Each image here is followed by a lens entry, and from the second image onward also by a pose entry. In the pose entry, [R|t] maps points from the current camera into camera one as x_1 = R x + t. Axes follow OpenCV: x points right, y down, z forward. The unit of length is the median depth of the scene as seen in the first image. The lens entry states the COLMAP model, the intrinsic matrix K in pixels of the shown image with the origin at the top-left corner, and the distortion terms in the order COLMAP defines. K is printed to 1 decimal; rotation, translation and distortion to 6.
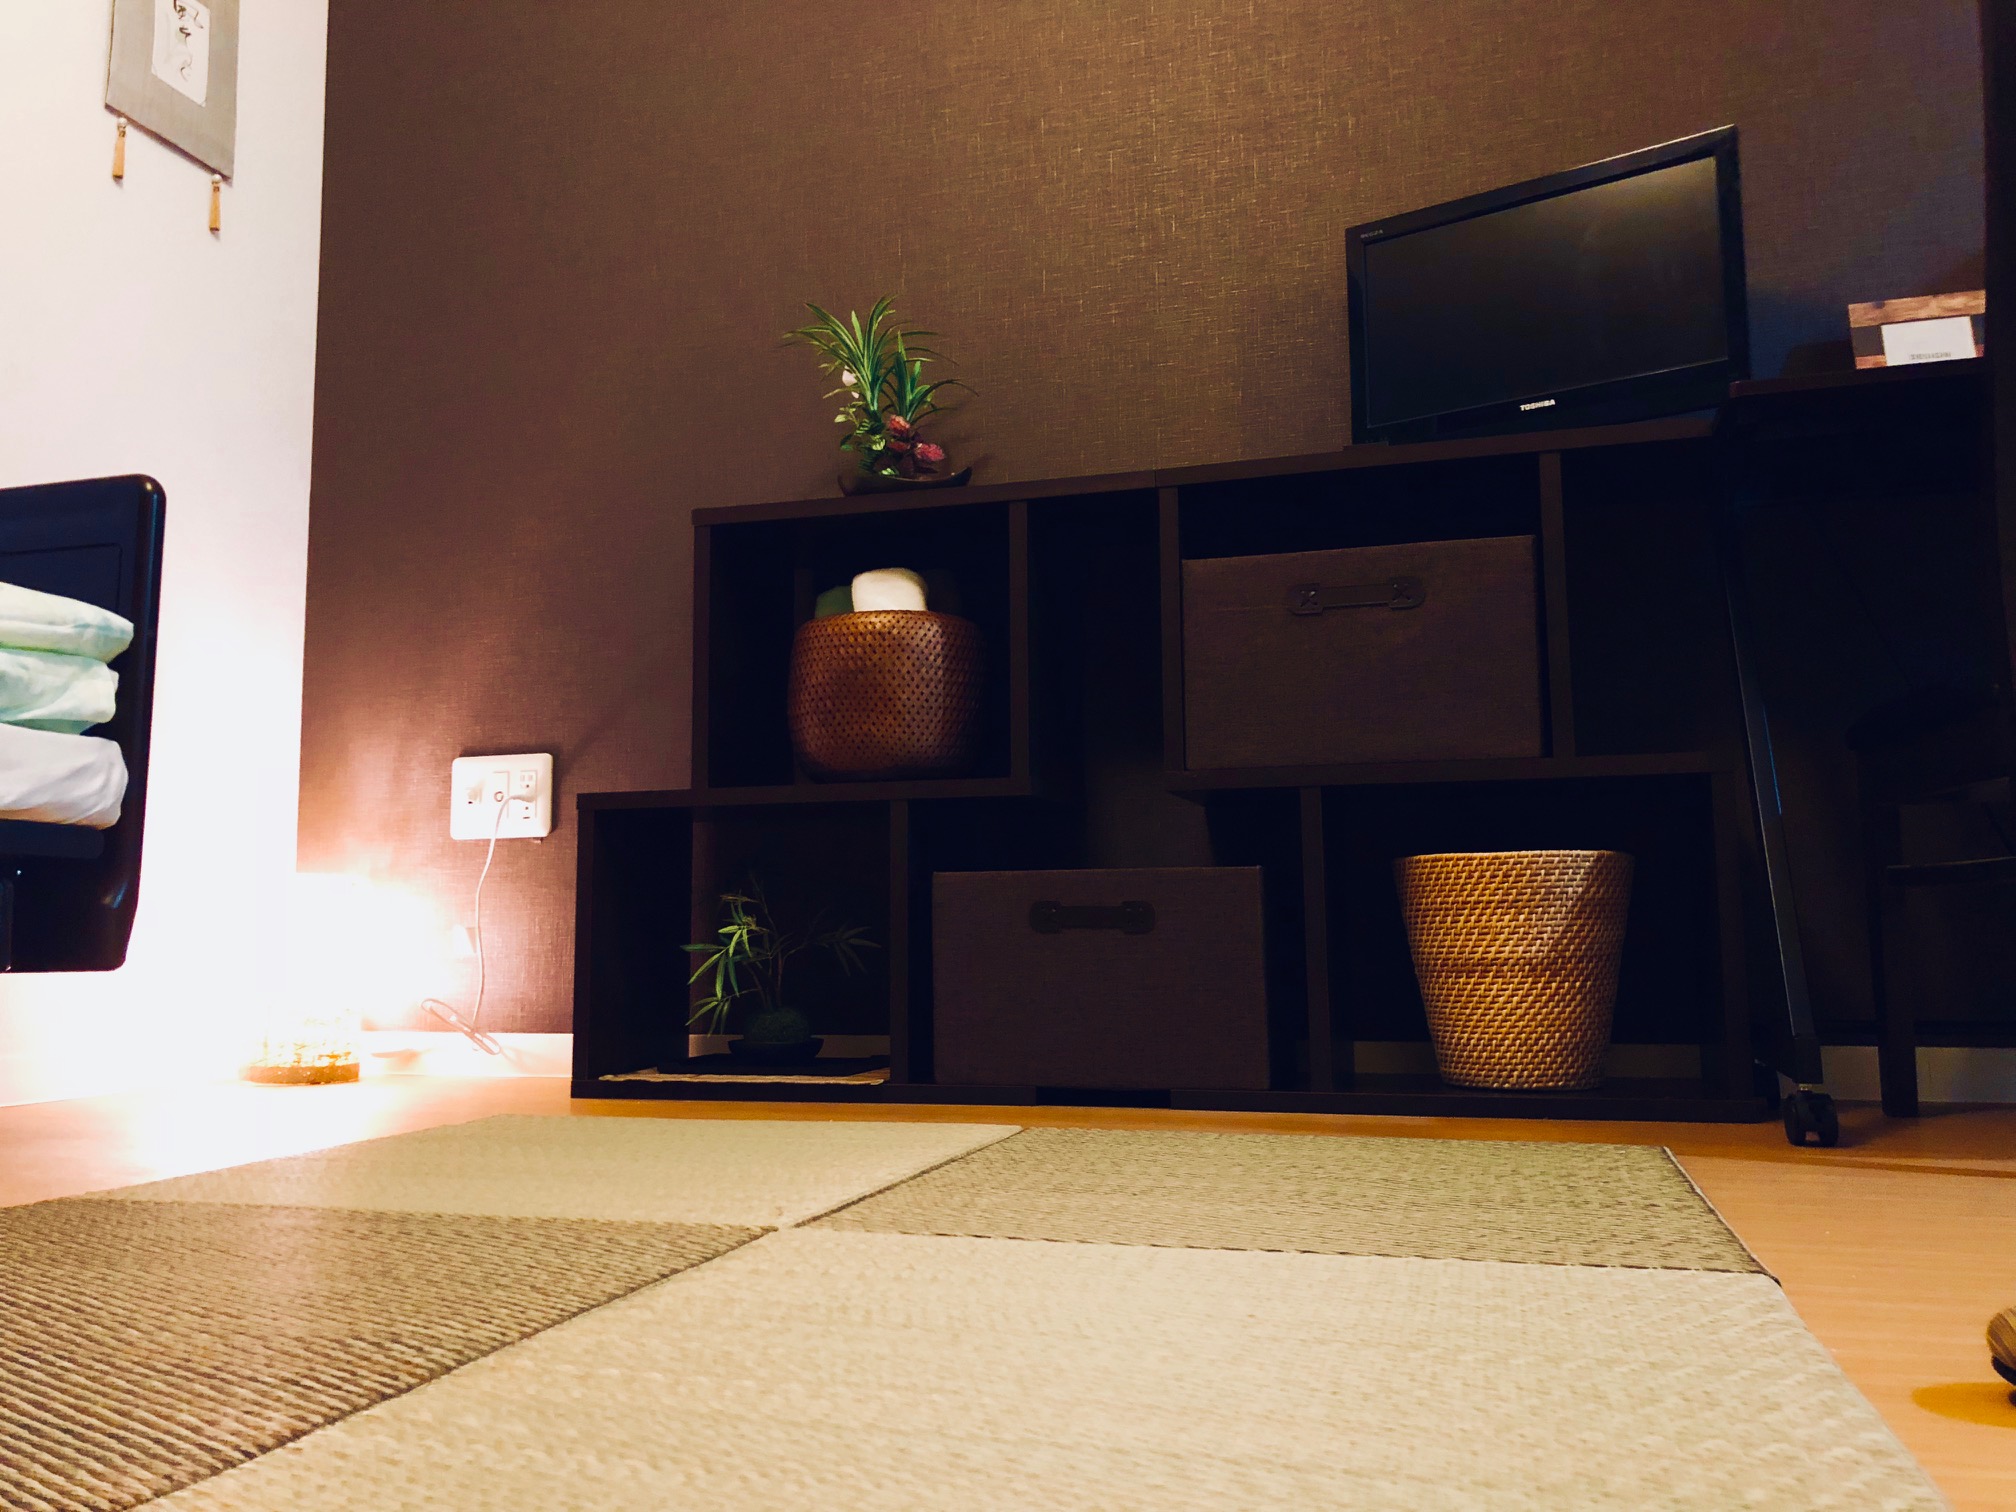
lens RADIAL K [[1629.1, 0, 1008.0], [0, 1629.1, 756.0], [0, 0, 1]] dist [-0.004238, -0.003451]
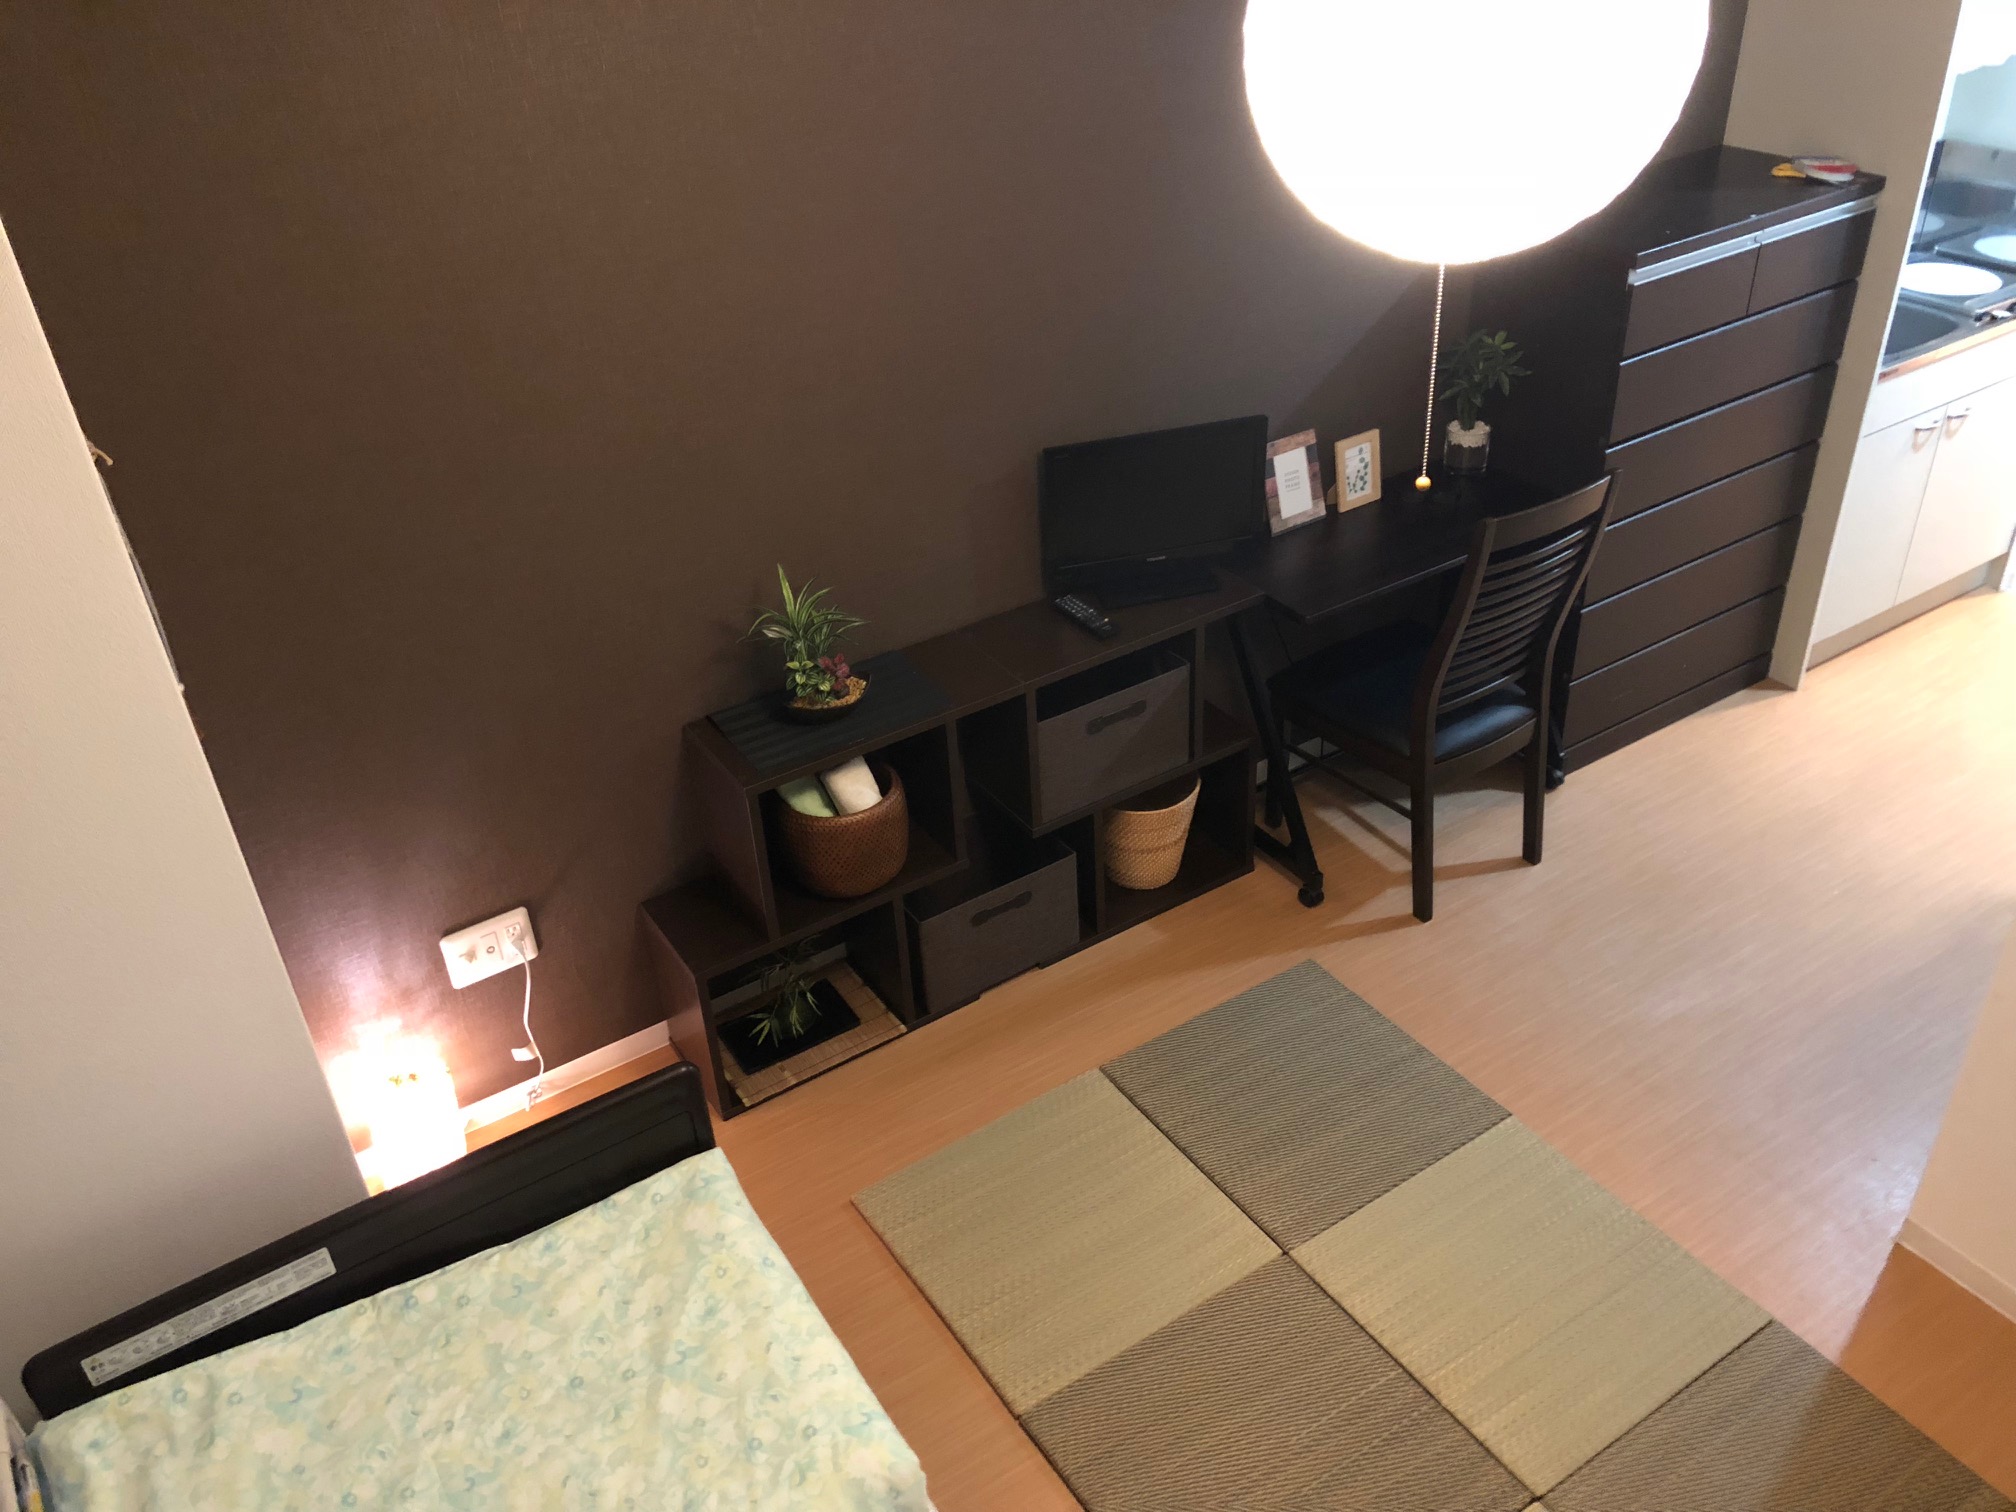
lens RADIAL K [[1629.1, 0, 1008.0], [0, 1629.1, 756.0], [0, 0, 1]] dist [-0.004238, -0.003451]
pose [[0.648872, -0.431552, 0.626681, -0.972694], [-0.043780, 0.801068, 0.596970, -1.086339], [-0.759637, -0.414793, 0.500897, 0.154701]]
